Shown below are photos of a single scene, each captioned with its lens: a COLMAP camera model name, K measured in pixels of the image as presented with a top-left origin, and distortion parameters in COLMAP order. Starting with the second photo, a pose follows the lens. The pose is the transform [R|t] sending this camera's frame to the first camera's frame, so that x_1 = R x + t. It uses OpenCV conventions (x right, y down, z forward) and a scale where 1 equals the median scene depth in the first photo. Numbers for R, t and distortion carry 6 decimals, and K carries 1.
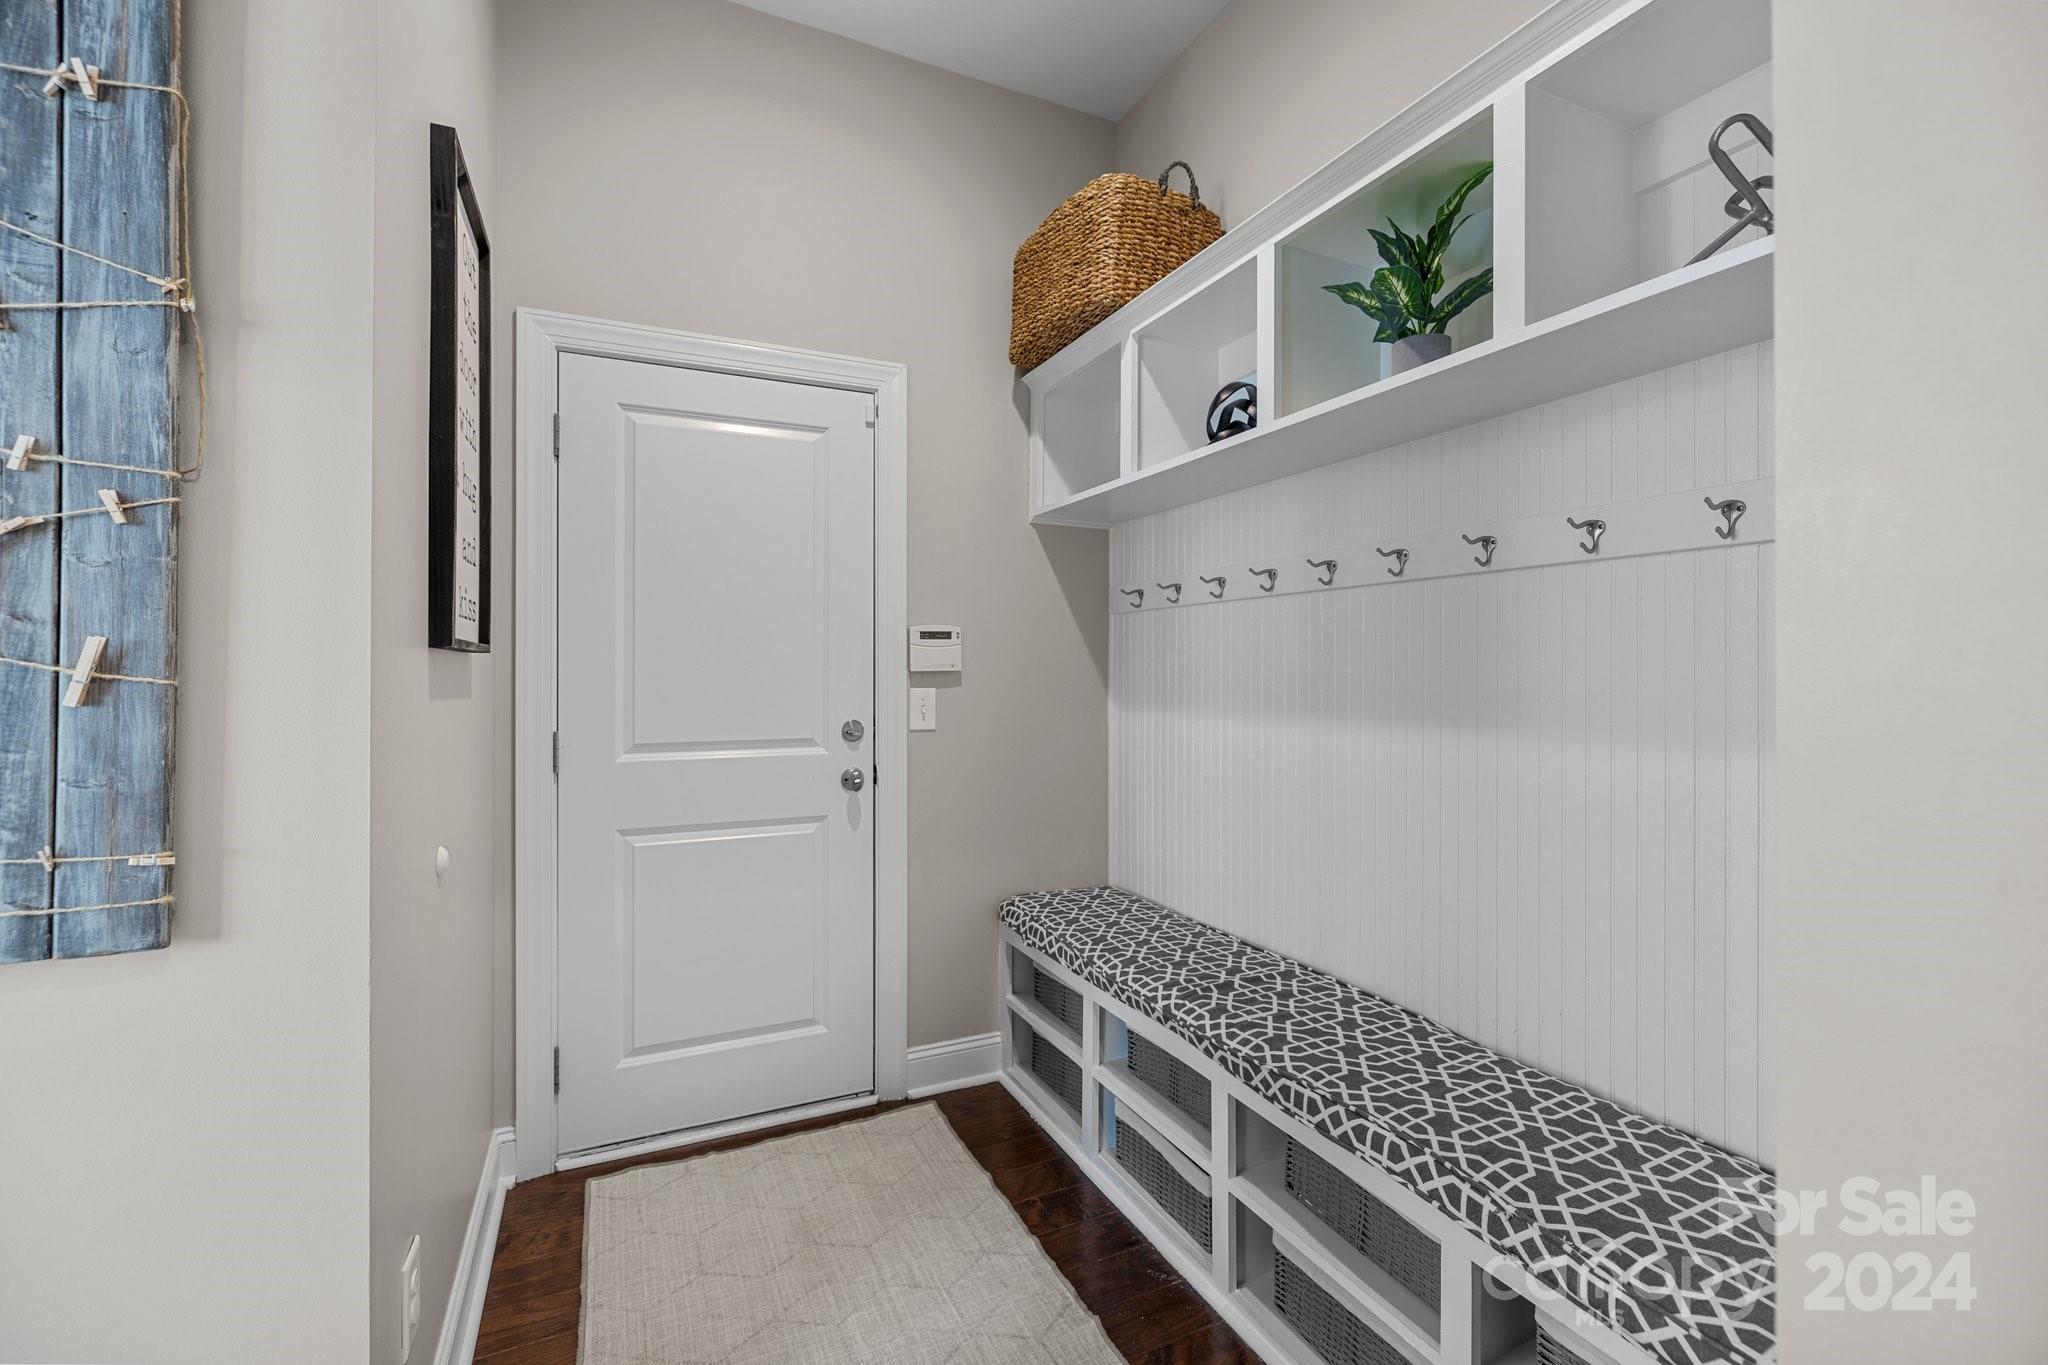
lens RADIAL K [[860.8, 0, 1018.6], [0, 860.8, 665.2], [0, 0, 1]] dist [-0.000819, -0.002012]
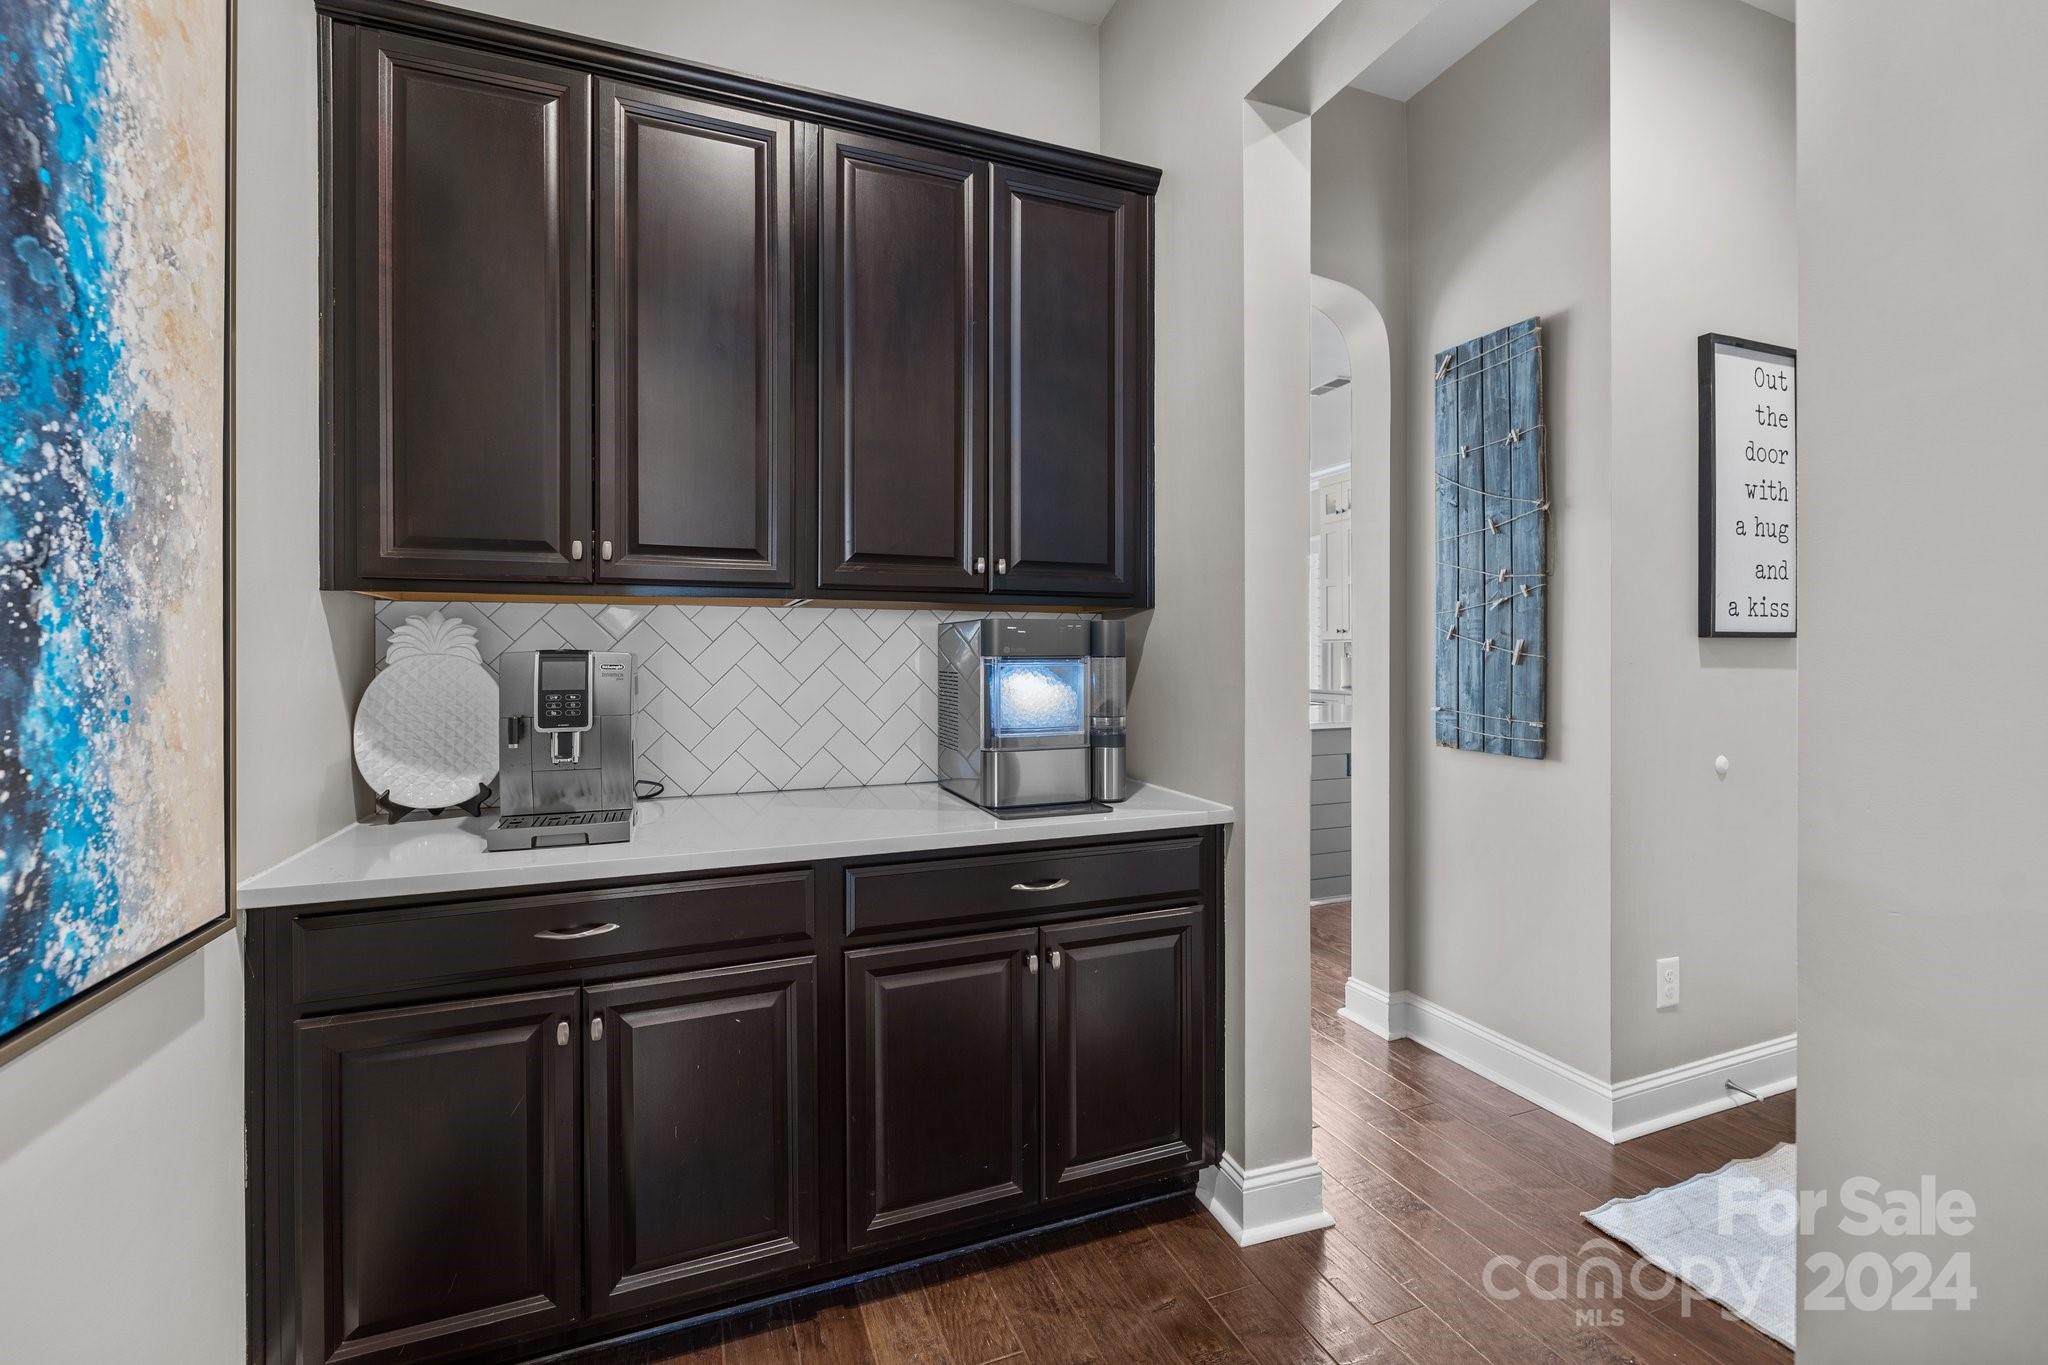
lens RADIAL K [[860.8, 0, 1021.2], [0, 860.8, 663.9], [0, 0, 1]] dist [-0.000819, -0.002012]
pose [[-0.059396, 0.004687, -0.998224, 1.715966], [0.008385, 0.999956, 0.004197, 0.019111], [0.998199, -0.008121, -0.059432, -0.412134]]
